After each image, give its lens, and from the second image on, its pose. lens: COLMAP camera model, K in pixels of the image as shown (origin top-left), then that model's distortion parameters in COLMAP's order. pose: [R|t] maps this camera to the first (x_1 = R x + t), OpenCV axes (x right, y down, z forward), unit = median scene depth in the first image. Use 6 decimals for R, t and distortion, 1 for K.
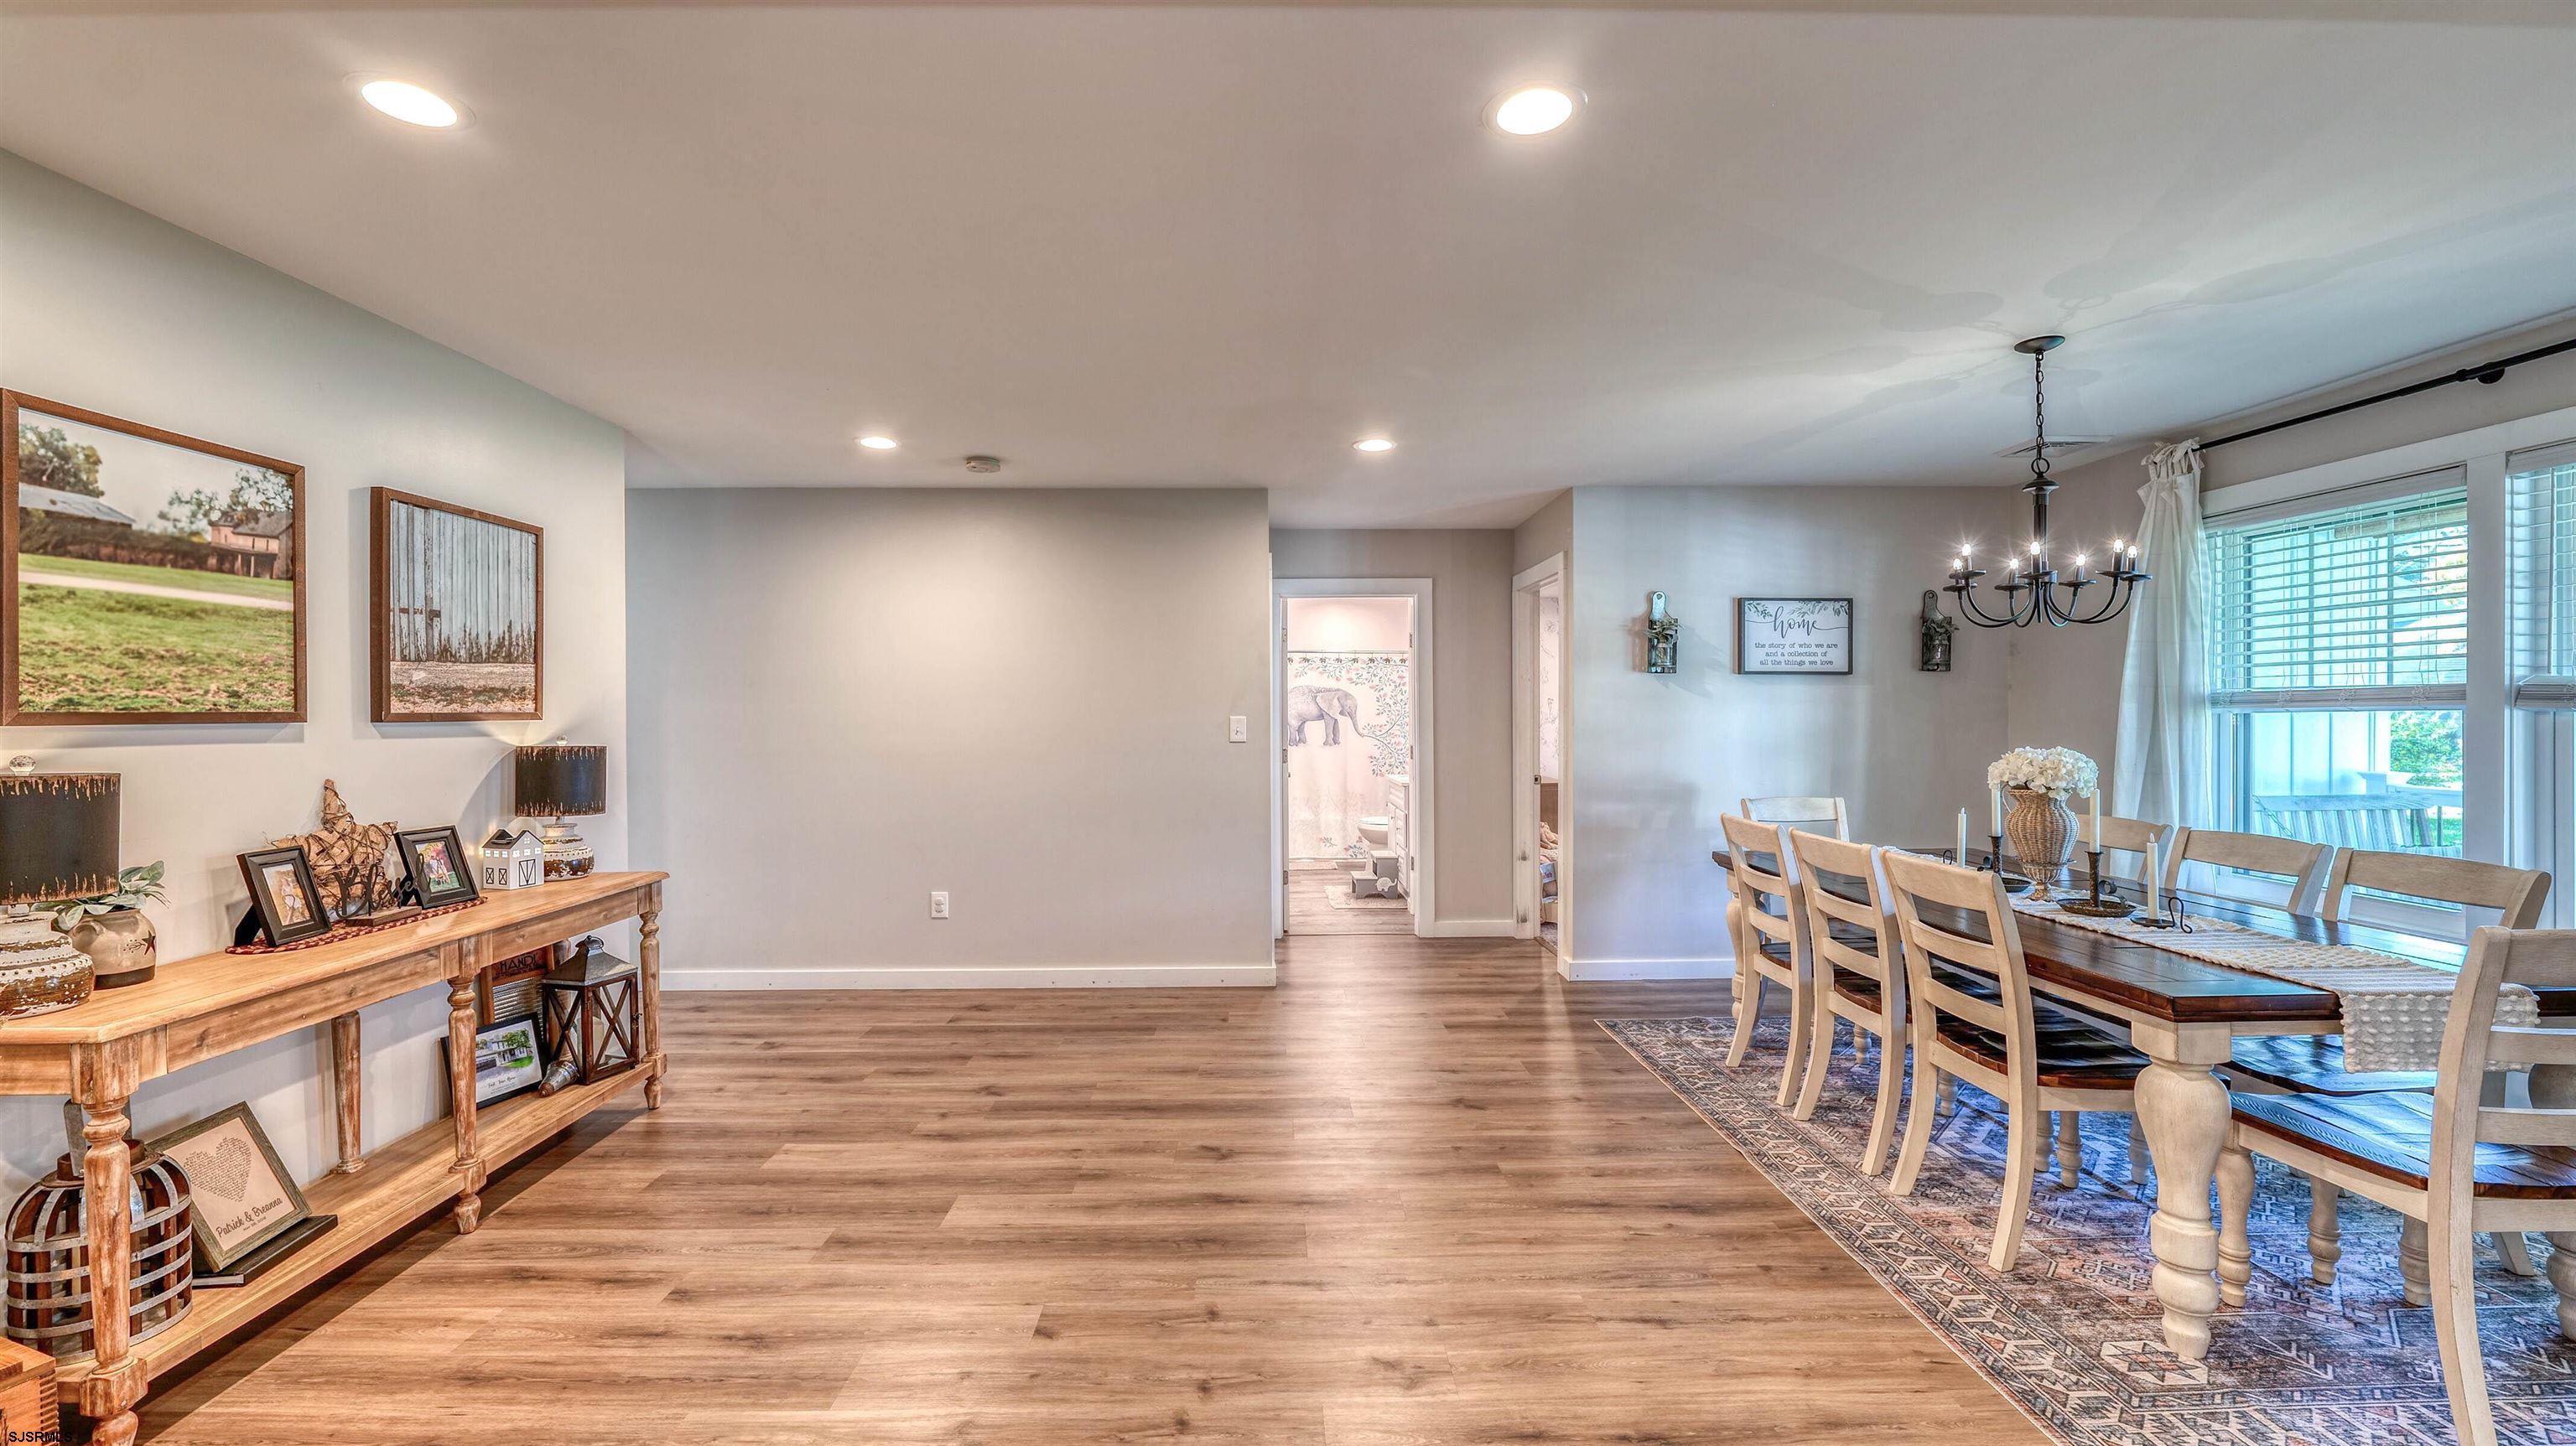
lens RADIAL K [[1045.5, 0, 1275.2], [0, 1045.5, 718.0], [0, 0, 1]] dist [-0.014075, 0.001034]
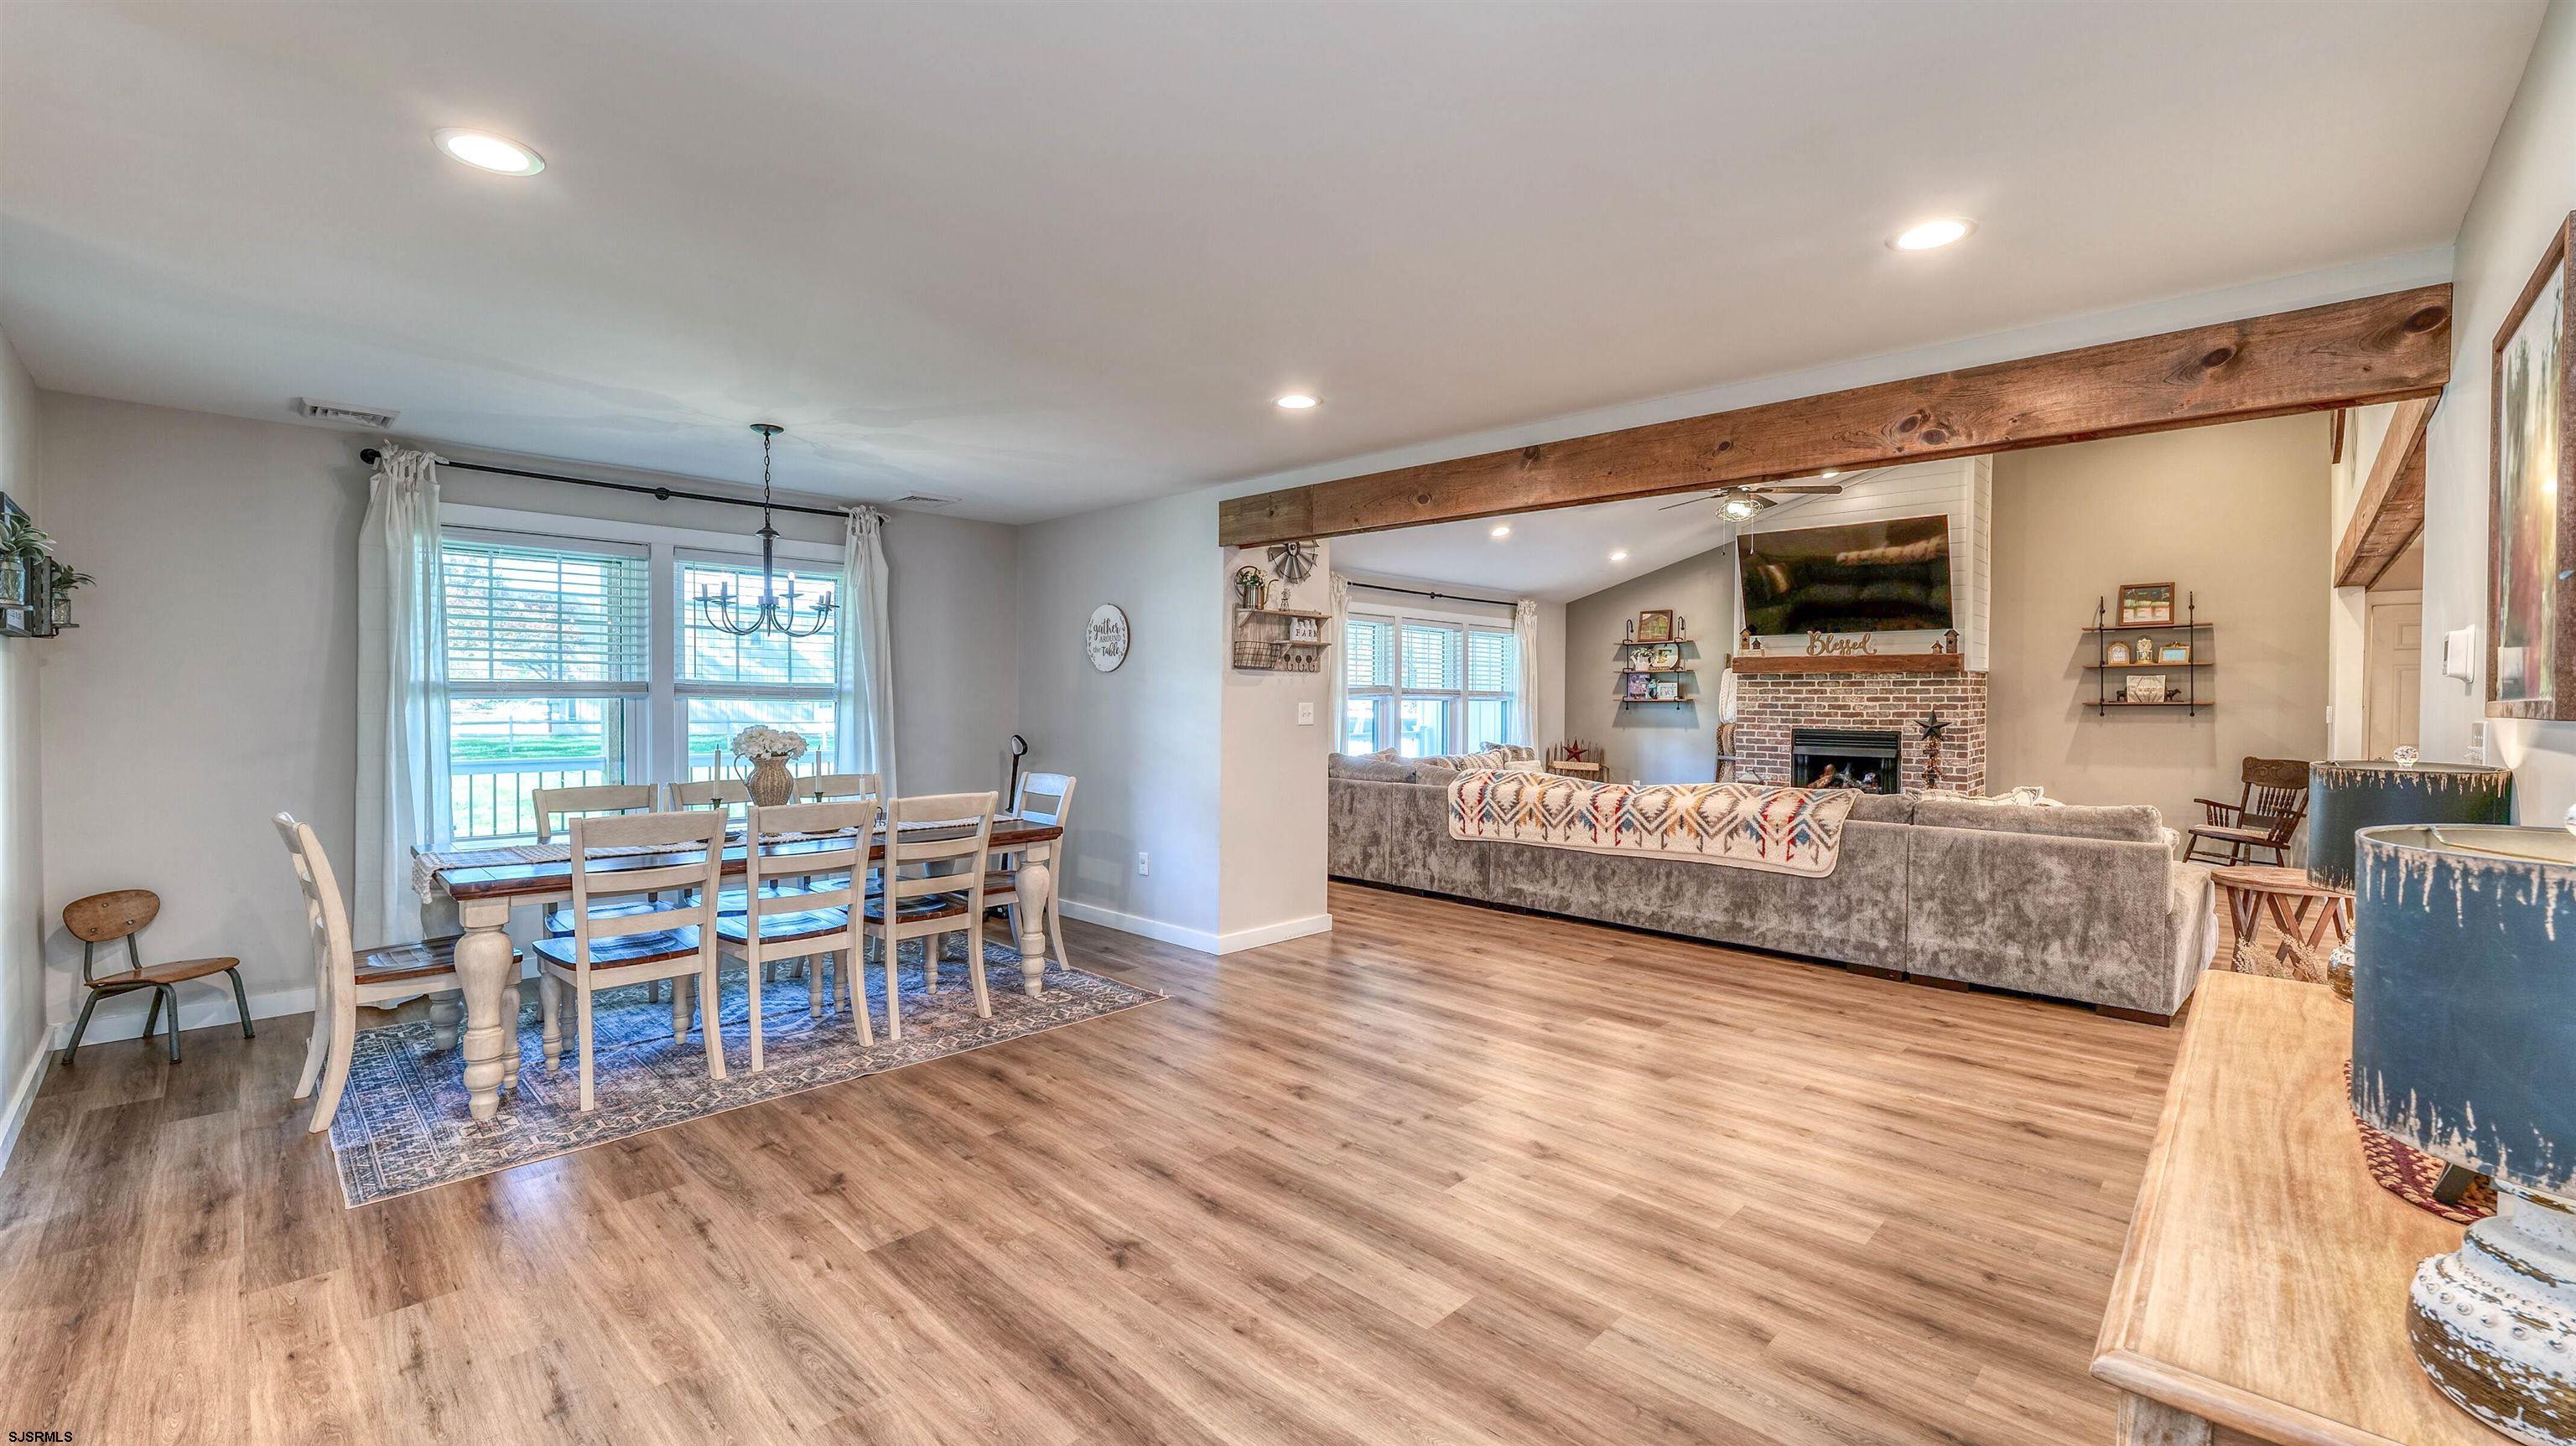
lens RADIAL K [[1045.5, 0, 1275.2], [0, 1045.5, 718.0], [0, 0, 1]] dist [-0.014075, 0.001034]
pose [[-0.702826, -0.011960, 0.711262, -0.661811], [0.000804, 0.999845, 0.017607, -0.004787], [-0.711362, 0.012947, -0.702707, 1.395089]]
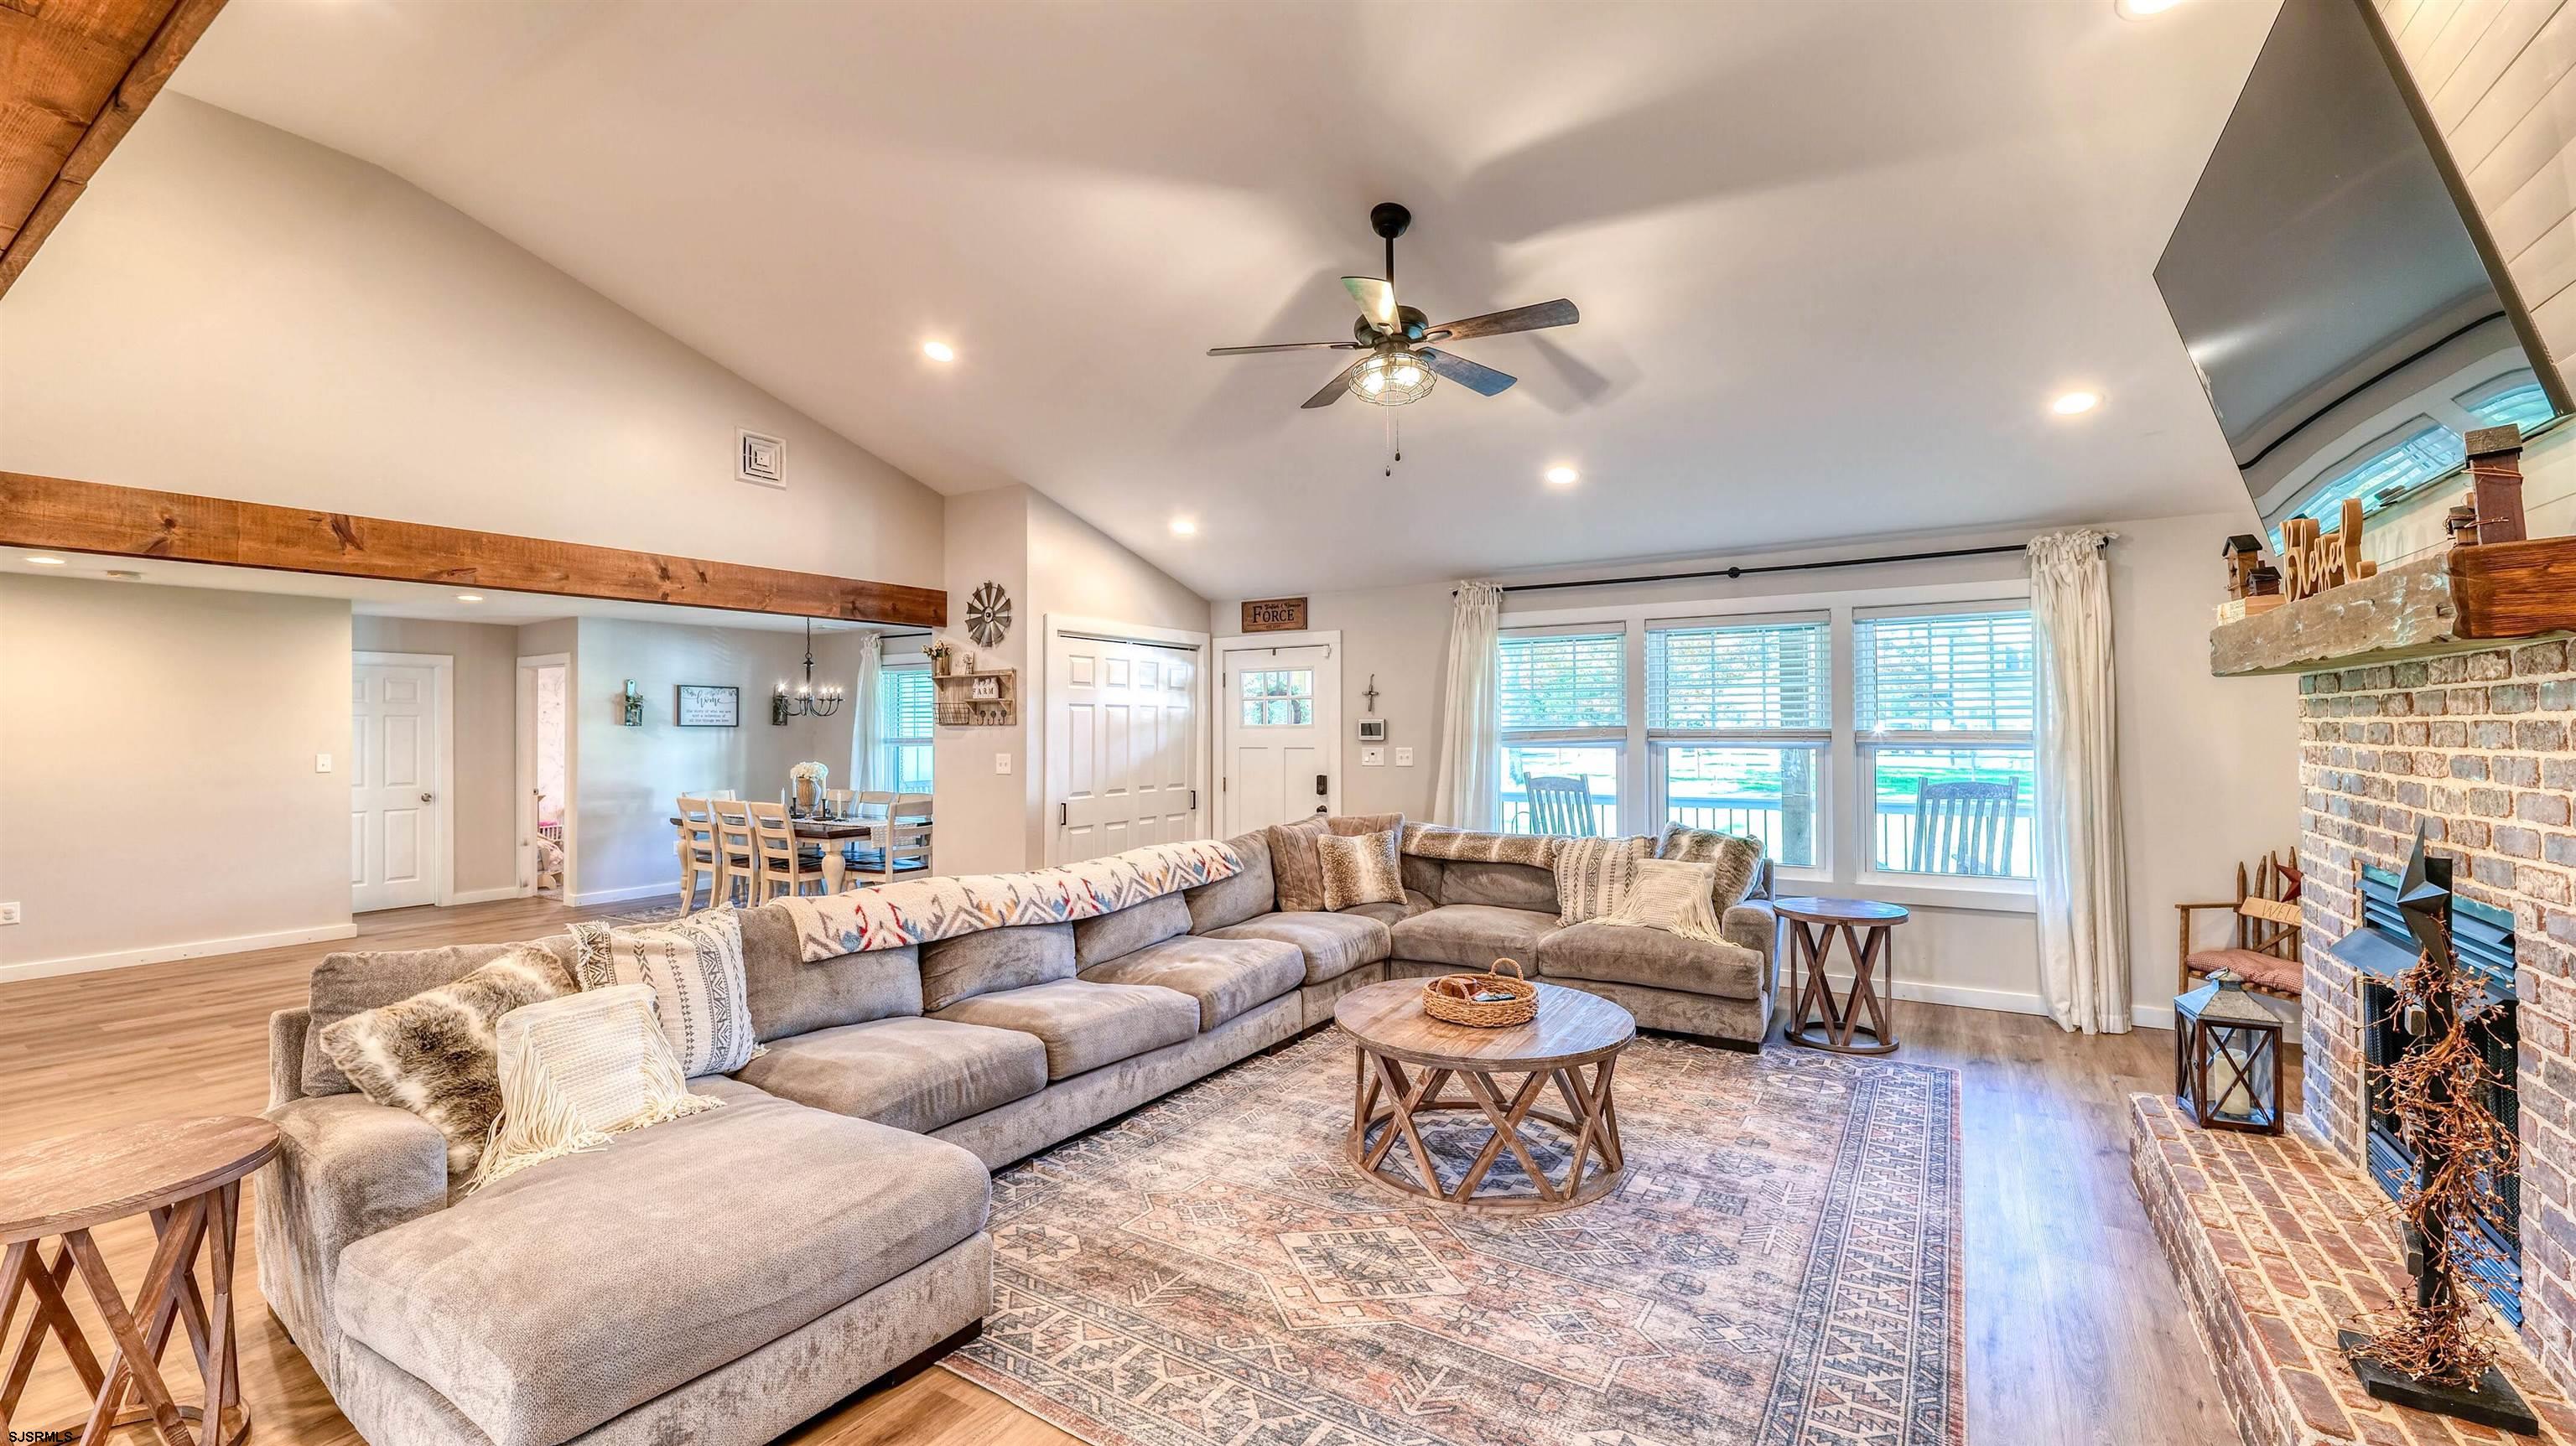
lens RADIAL K [[1045.5, 0, 1275.2], [0, 1045.5, 718.0], [0, 0, 1]] dist [-0.014075, 0.001034]
pose [[0.557100, 0.010504, 0.830379, -0.761369], [0.006661, 0.999831, -0.017116, -0.029019], [-0.830419, 0.015067, 0.556936, -1.385883]]
